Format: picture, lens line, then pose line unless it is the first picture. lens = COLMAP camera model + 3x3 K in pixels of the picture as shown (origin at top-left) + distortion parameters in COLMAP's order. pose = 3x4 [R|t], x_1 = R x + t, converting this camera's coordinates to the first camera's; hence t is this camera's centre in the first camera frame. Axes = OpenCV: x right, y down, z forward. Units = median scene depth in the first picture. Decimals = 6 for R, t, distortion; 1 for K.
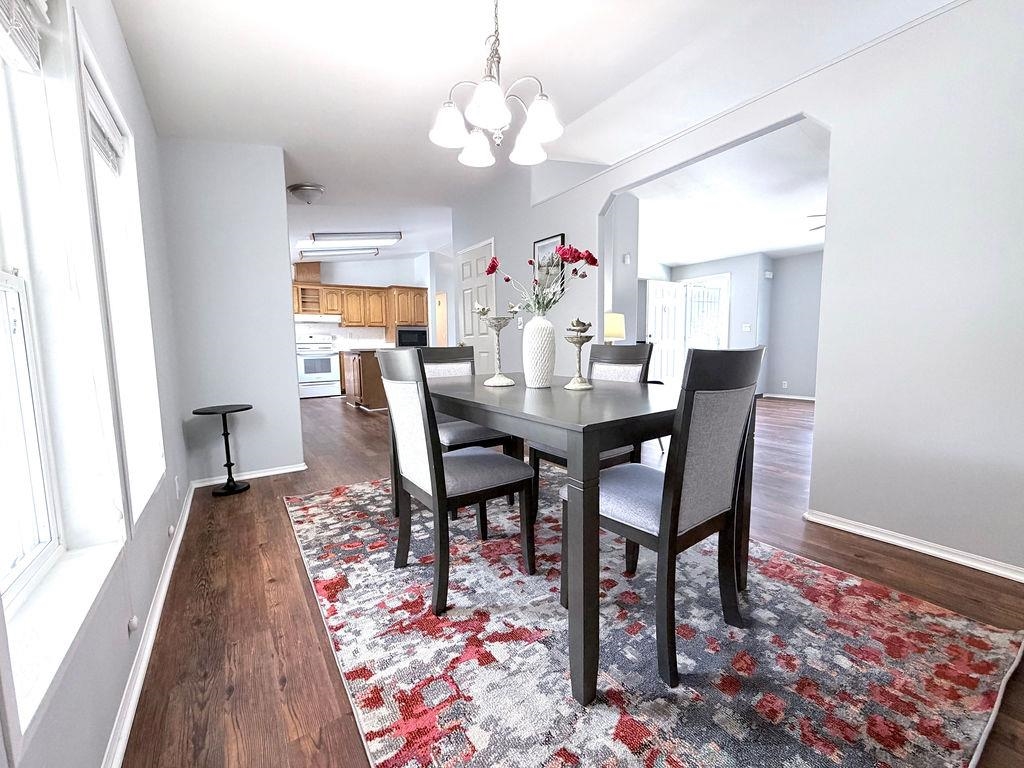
lens RADIAL K [[408.0, 0, 510.9], [0, 408.0, 384.2], [0, 0, 1]] dist [-0.000031, 0.000094]
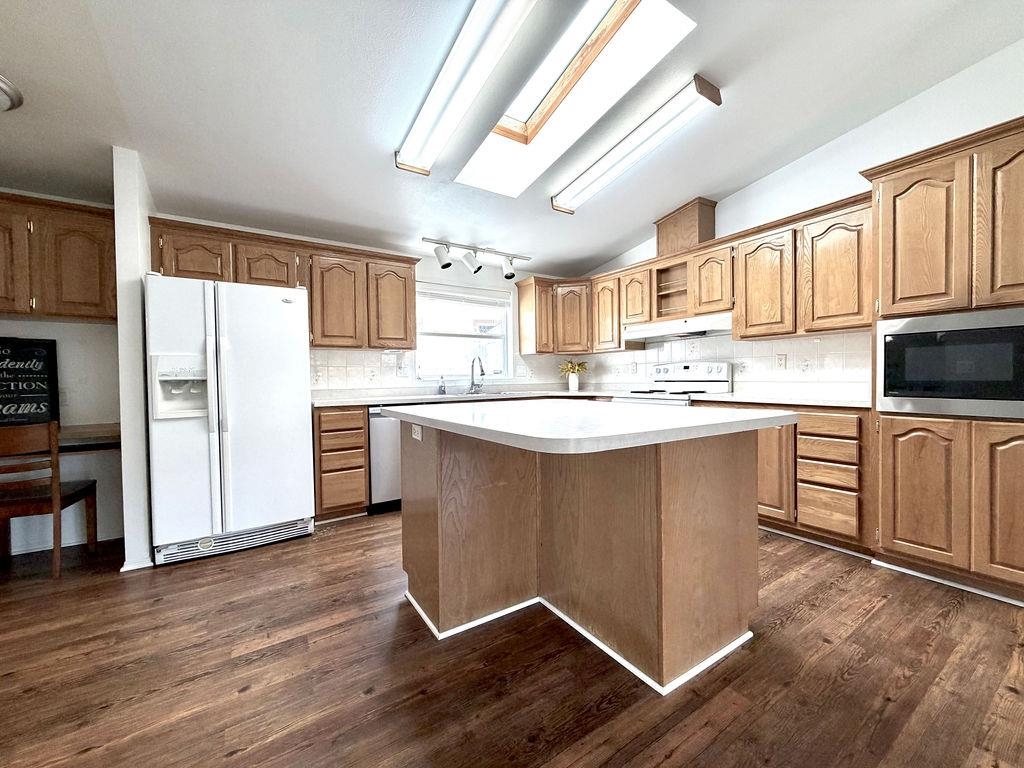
lens RADIAL K [[408.0, 0, 510.9], [0, 408.0, 384.2], [0, 0, 1]] dist [-0.000031, 0.000094]
pose [[-0.022576, 0.028280, -0.999345, -0.023391], [-0.085385, 0.995893, 0.030111, -0.169020], [0.996092, 0.086008, -0.020068, 1.466285]]
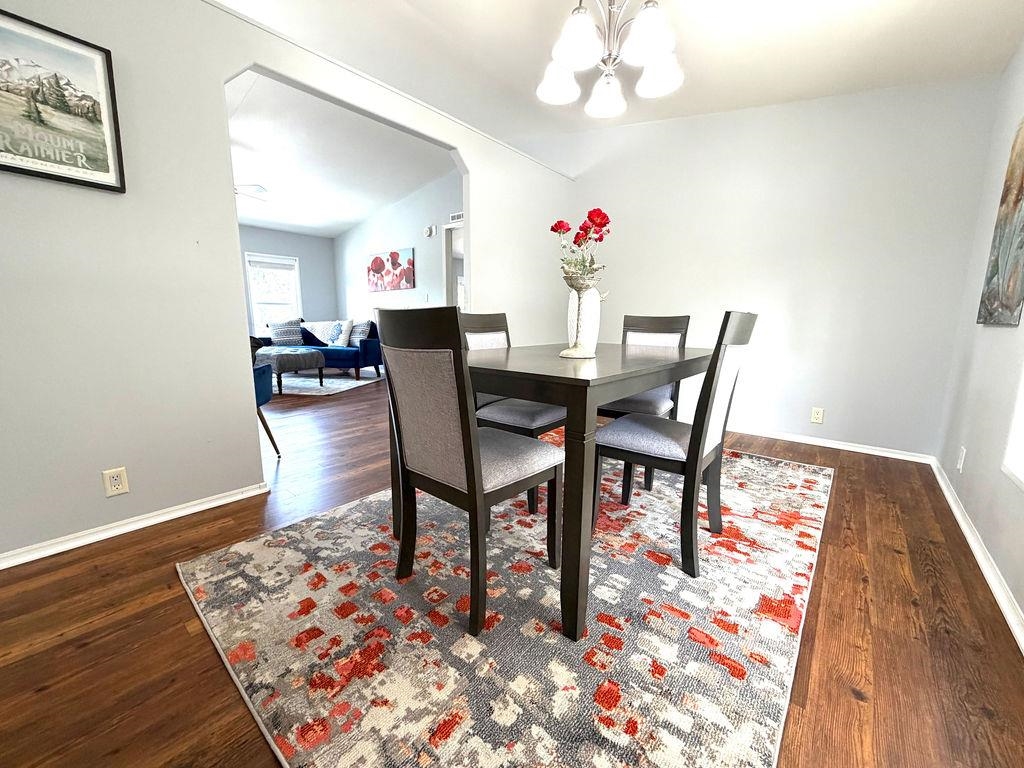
lens RADIAL K [[408.0, 0, 510.9], [0, 408.0, 384.2], [0, 0, 1]] dist [-0.000031, 0.000094]
pose [[-0.265799, -0.141686, 0.953560, -0.366648], [0.092844, 0.980780, 0.171610, -0.045987], [-0.959547, 0.134146, -0.247536, 0.603978]]
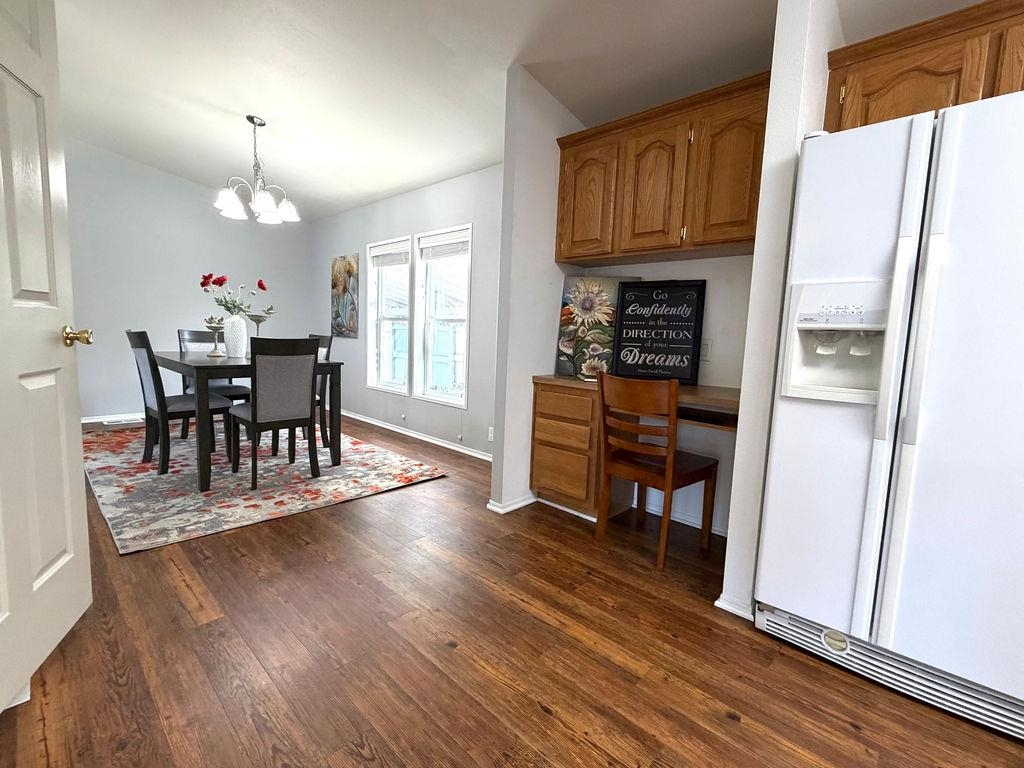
lens RADIAL K [[459.6, 0, 510.8], [0, 459.6, 385.1], [0, 0, 1]] dist [0.000282, 0.000590]
pose [[-0.977007, -0.001089, -0.213202, -0.264776], [-0.046957, 0.976531, 0.210195, -0.140034], [0.207970, 0.215374, -0.954129, 1.287240]]
